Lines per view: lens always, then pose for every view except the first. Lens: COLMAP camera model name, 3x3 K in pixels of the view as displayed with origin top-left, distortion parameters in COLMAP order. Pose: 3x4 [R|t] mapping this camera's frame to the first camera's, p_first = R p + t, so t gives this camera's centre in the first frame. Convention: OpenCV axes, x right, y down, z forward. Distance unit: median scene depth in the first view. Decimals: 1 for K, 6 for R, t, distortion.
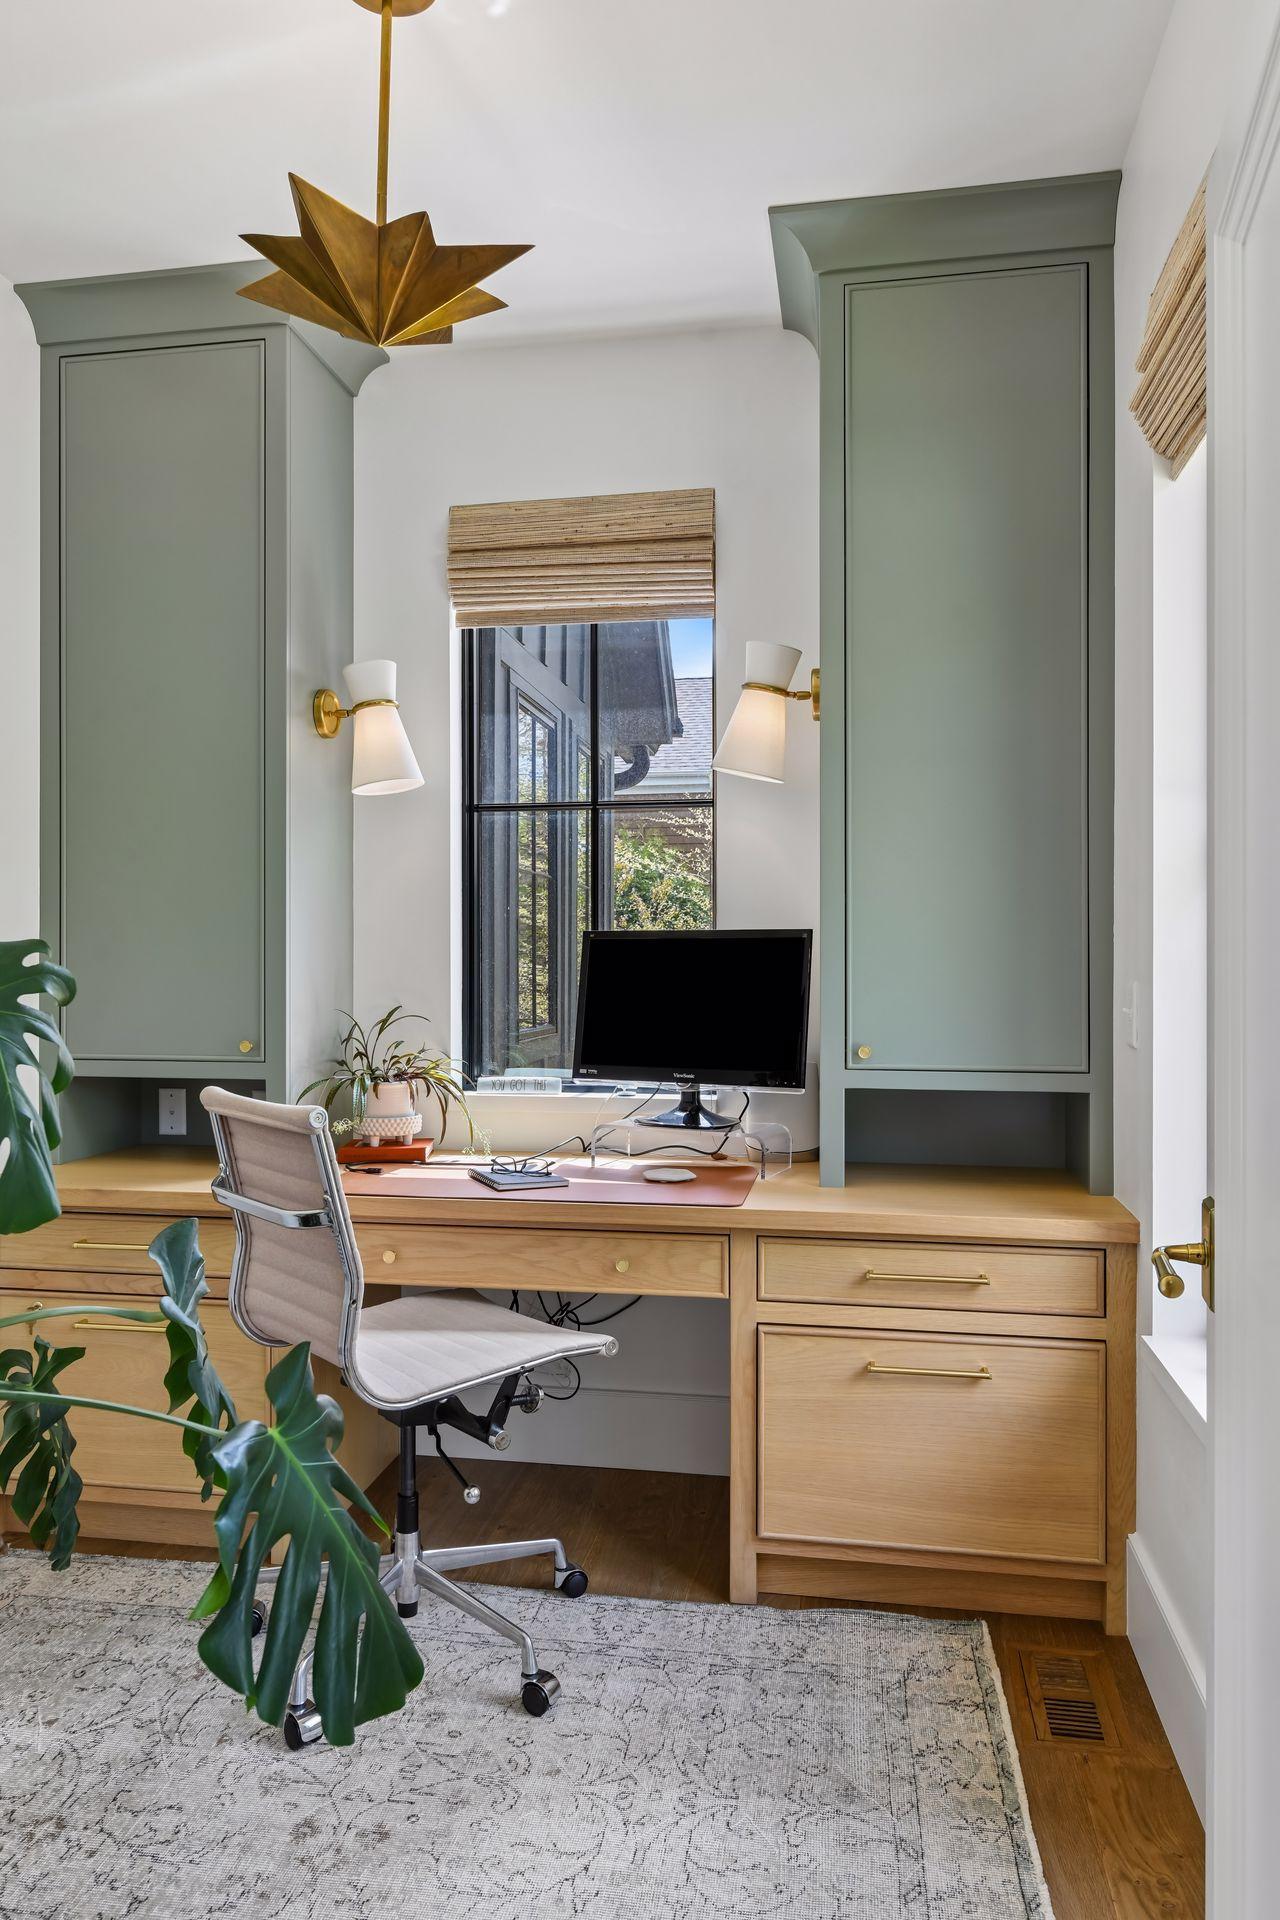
lens RADIAL K [[1264.8, 0, 640.0], [0, 1264.8, 960.0], [0, 0, 1]] dist [0.000284, -0.002067]
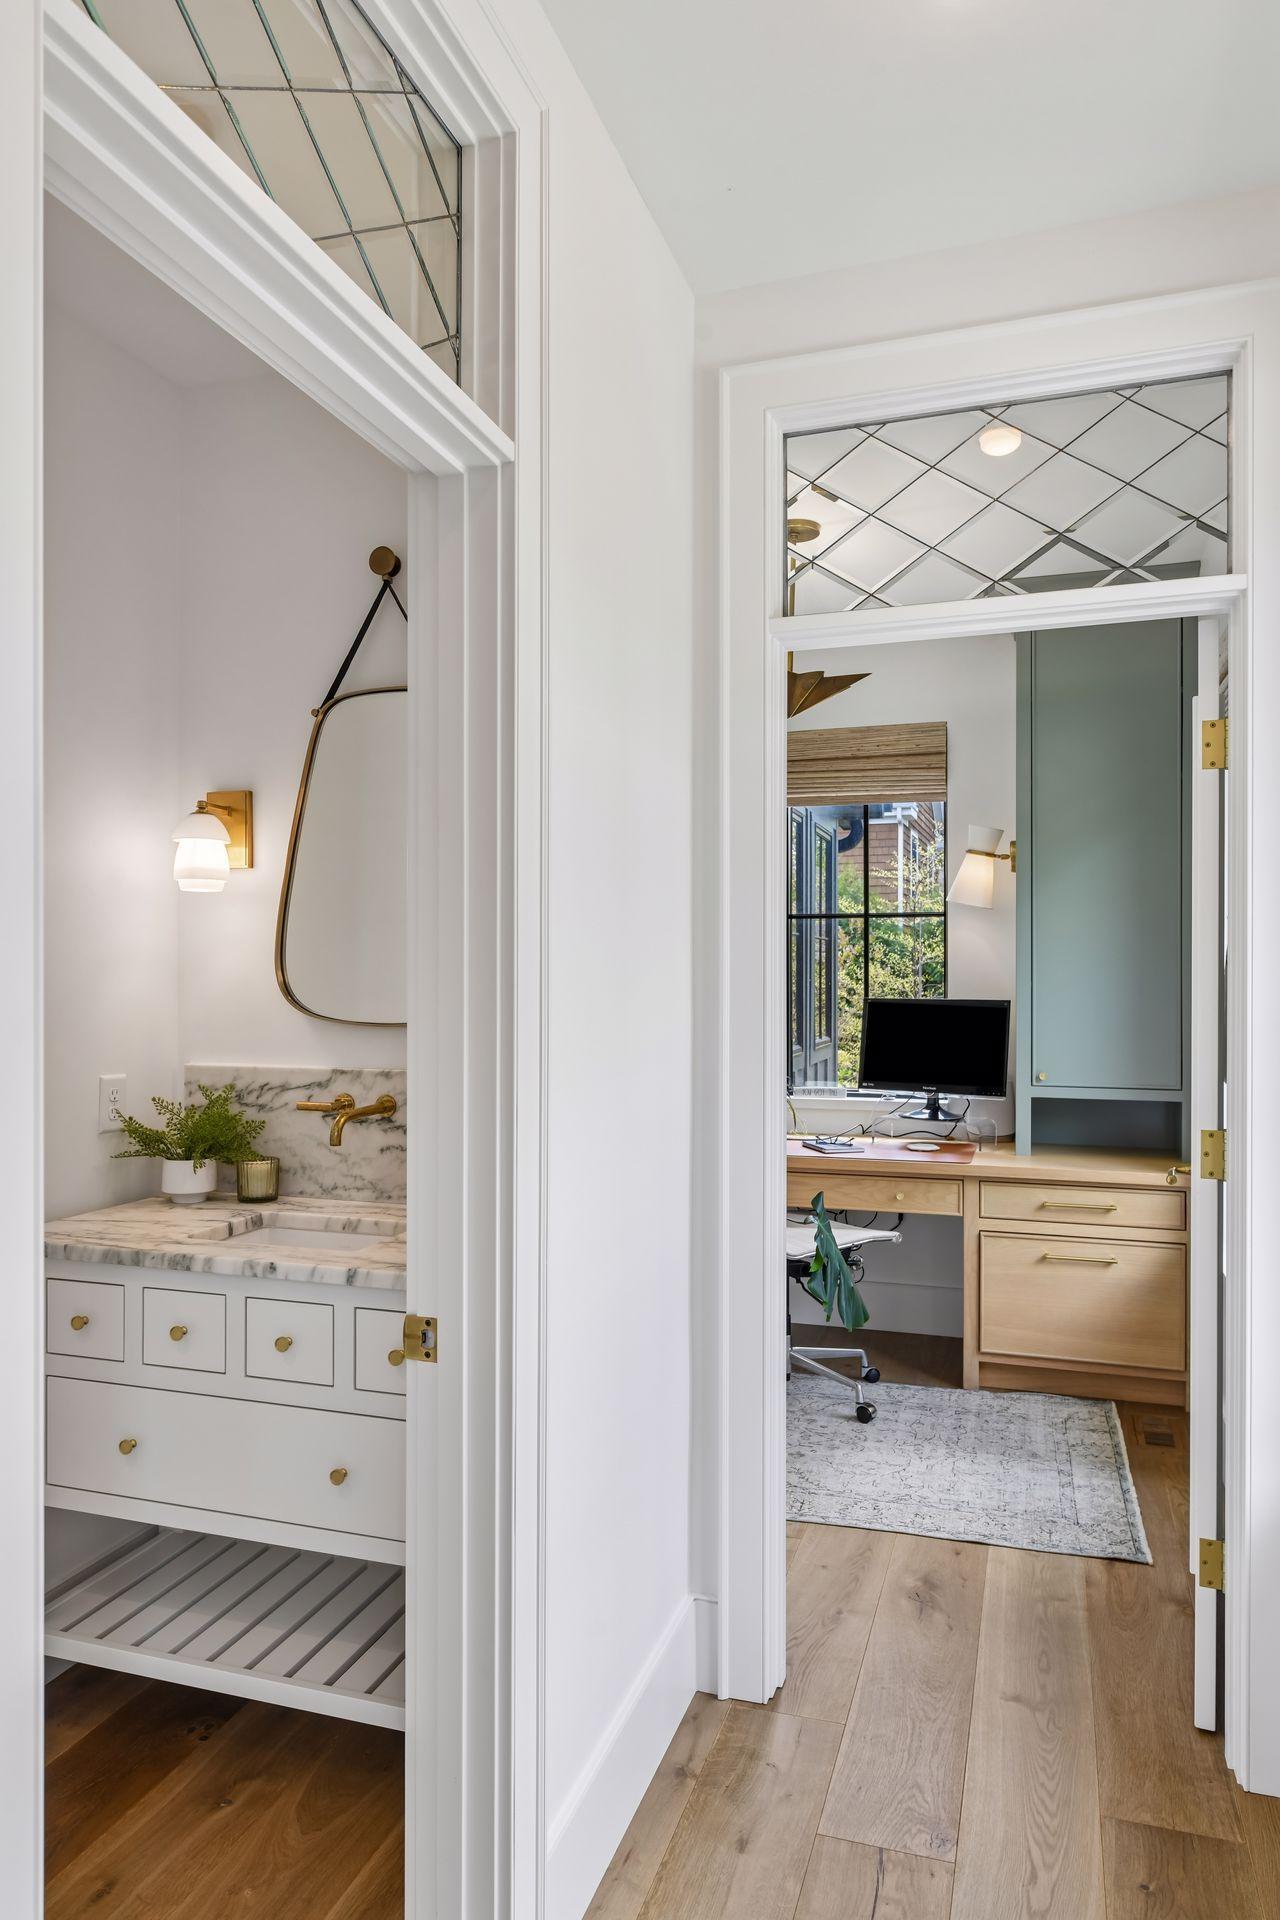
lens RADIAL K [[1264.8, 0, 640.0], [0, 1264.8, 960.0], [0, 0, 1]] dist [0.000284, -0.002067]
pose [[0.991031, 0.001712, -0.133618, -0.138567], [-0.002422, 0.999984, -0.005153, -0.076196], [0.133607, 0.005430, 0.991020, -0.792745]]
